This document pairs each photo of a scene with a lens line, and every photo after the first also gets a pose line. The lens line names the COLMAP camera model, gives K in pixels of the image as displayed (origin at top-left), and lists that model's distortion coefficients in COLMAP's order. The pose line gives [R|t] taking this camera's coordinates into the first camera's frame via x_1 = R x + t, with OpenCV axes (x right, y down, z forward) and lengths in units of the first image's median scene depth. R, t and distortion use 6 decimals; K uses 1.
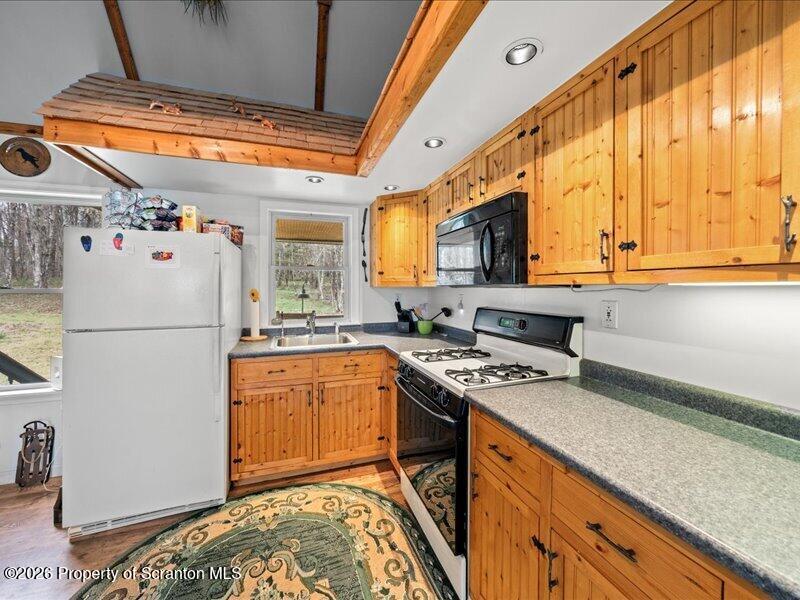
lens RADIAL K [[314.1, 0, 398.8], [0, 314.1, 289.3], [0, 0, 1]] dist [0.001157, 0.000042]
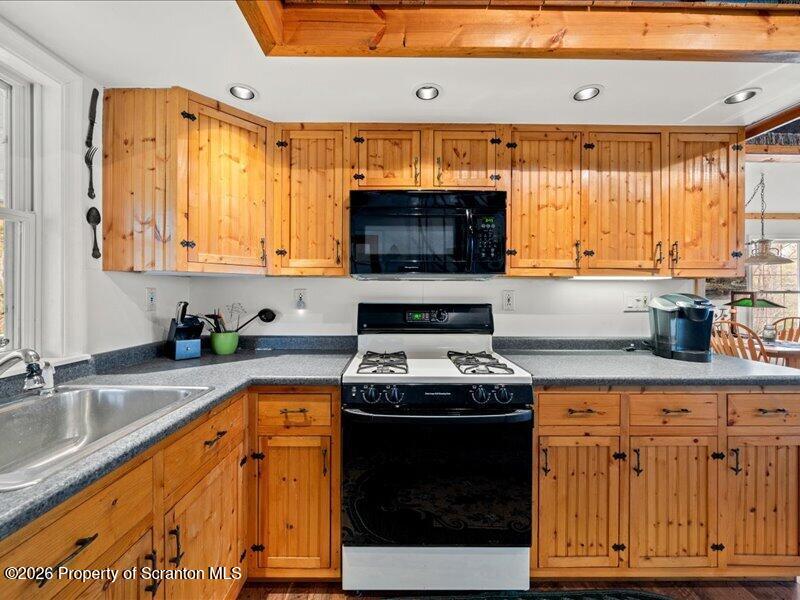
lens RADIAL K [[333.9, 0, 399.4], [0, 333.9, 296.4], [0, 0, 1]] dist [-0.002723, -0.000122]
pose [[0.320027, 0.002340, 0.947405, -0.859015], [0.000462, 0.999996, -0.002626, 0.063821], [-0.947408, 0.001278, 0.320025, 0.965476]]
